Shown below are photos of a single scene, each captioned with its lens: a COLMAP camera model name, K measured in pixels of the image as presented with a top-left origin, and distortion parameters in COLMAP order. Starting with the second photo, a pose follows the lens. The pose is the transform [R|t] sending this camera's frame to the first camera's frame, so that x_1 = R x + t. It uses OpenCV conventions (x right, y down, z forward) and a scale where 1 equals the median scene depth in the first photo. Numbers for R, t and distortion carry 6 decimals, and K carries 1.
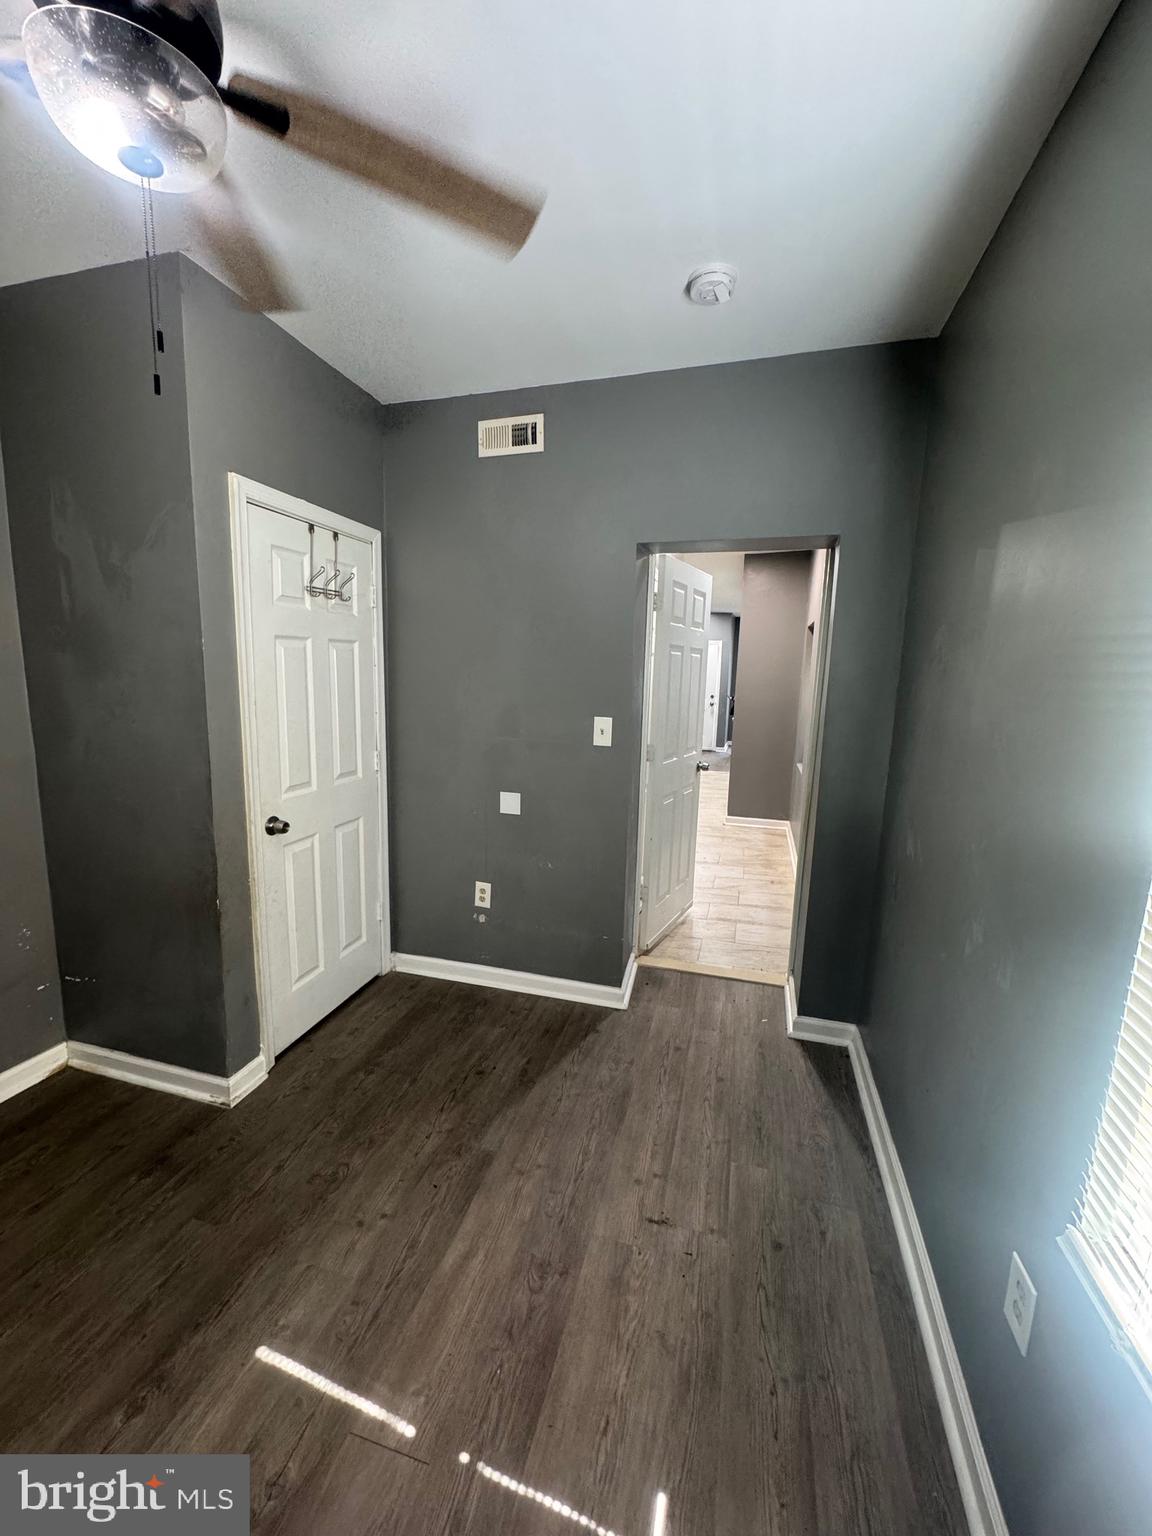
lens RADIAL K [[610.0, 0, 574.6], [0, 610.0, 769.1], [0, 0, 1]] dist [-0.001506, 0.000386]
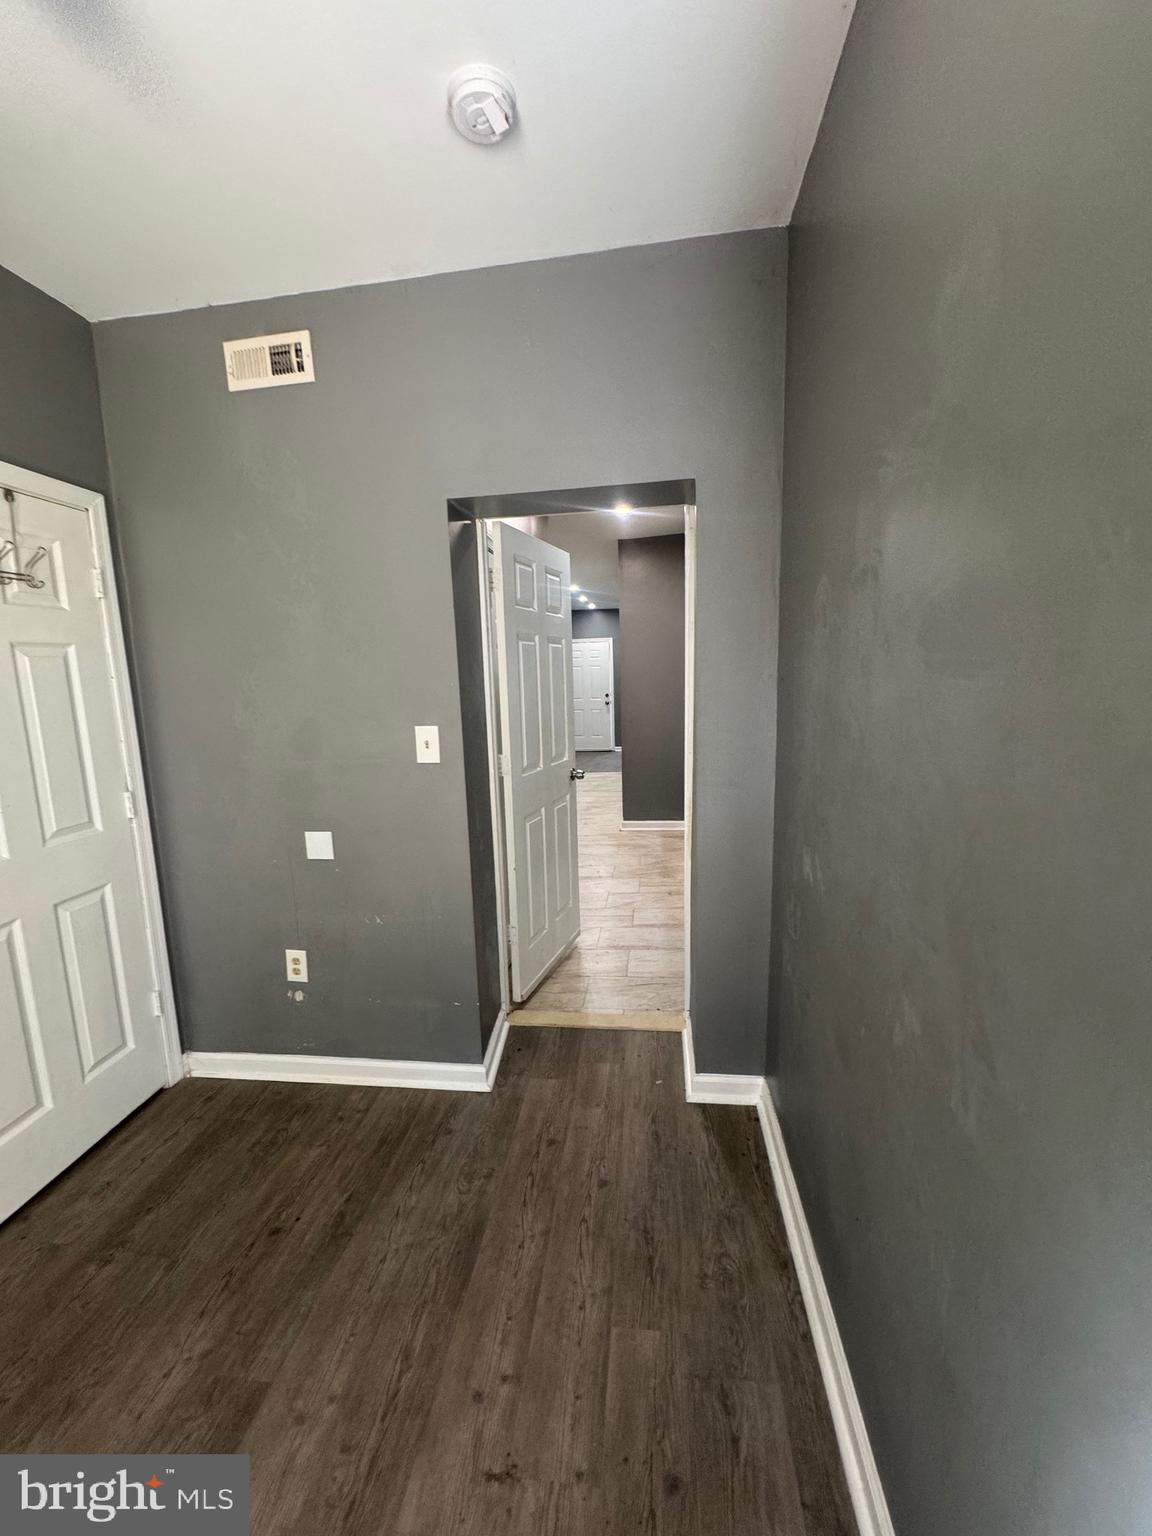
lens RADIAL K [[610.0, 0, 577.5], [0, 610.0, 767.4], [0, 0, 1]] dist [-0.001506, 0.000386]
pose [[0.986043, -0.076992, 0.147621, 0.120965], [0.078529, 0.996901, -0.004607, -0.014552], [-0.146809, 0.016136, 0.989033, 0.209651]]
